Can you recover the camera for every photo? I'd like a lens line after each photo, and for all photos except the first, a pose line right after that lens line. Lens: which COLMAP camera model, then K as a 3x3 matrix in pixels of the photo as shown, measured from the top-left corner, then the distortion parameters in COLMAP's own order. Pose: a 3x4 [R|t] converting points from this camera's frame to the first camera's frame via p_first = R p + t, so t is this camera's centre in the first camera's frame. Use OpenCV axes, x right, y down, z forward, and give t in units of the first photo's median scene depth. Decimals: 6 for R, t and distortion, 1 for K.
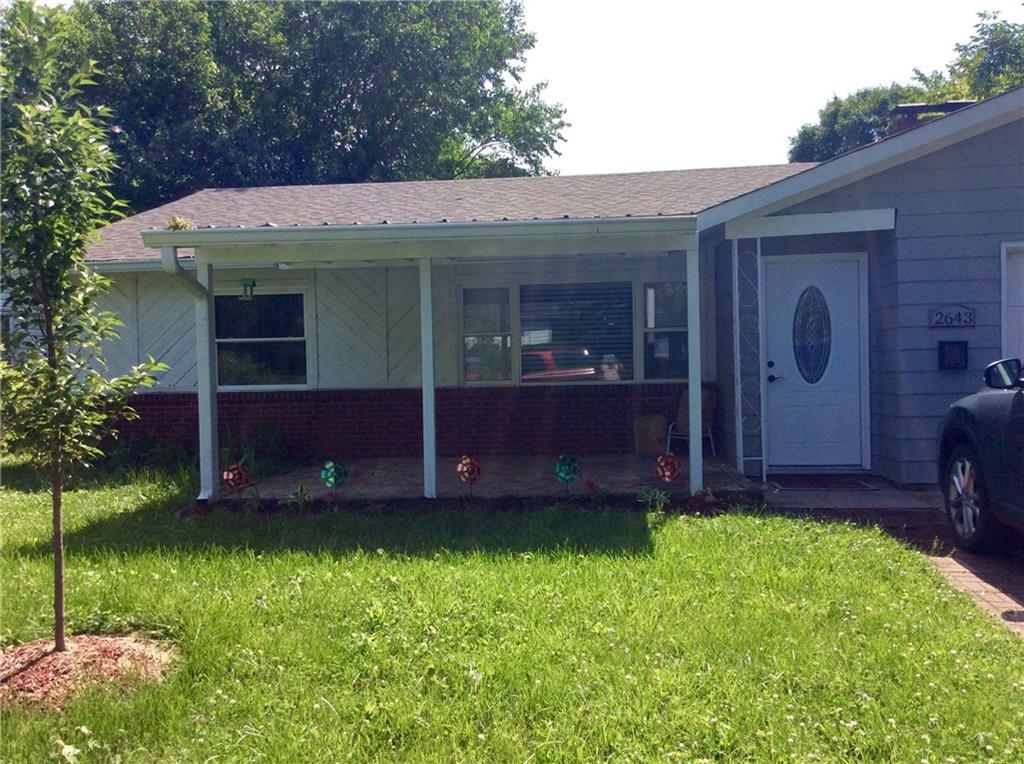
lens RADIAL K [[913.3, 0, 512.0], [0, 913.3, 382.0], [0, 0, 1]] dist [0.140855, -0.299836]
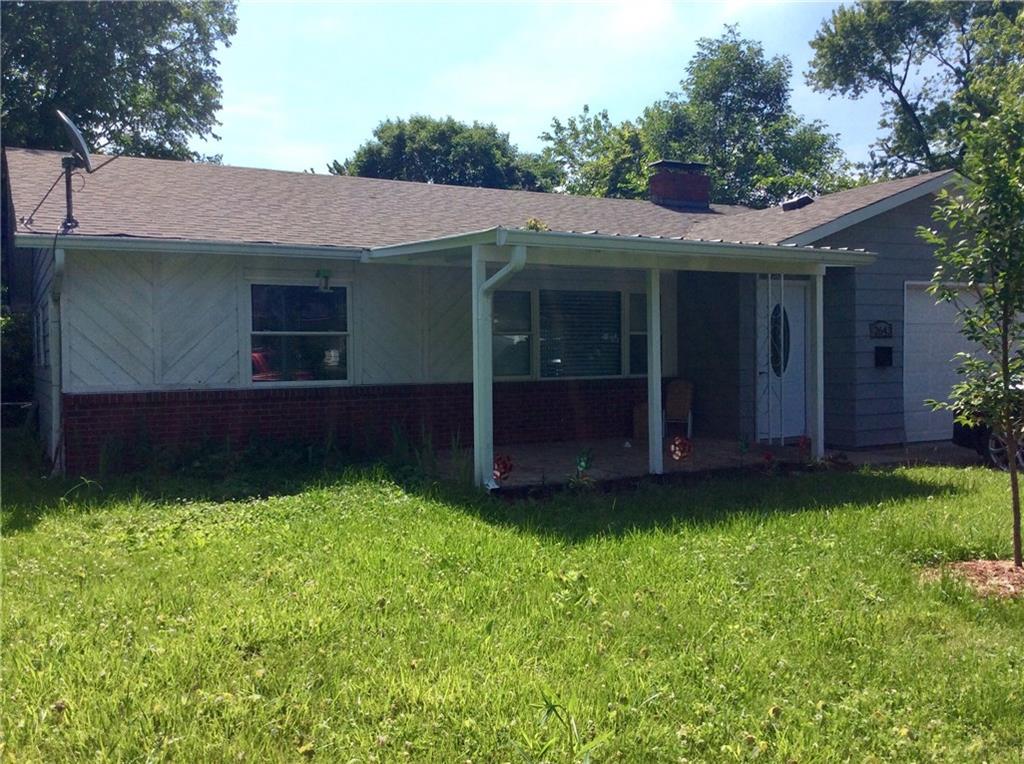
lens RADIAL K [[913.3, 0, 512.0], [0, 913.3, 382.0], [0, 0, 1]] dist [0.140855, -0.299836]
pose [[0.829385, -0.006132, 0.558644, -0.638699], [0.007001, 0.999975, 0.000581, 0.005074], [-0.558634, 0.003429, 0.829407, 0.098786]]
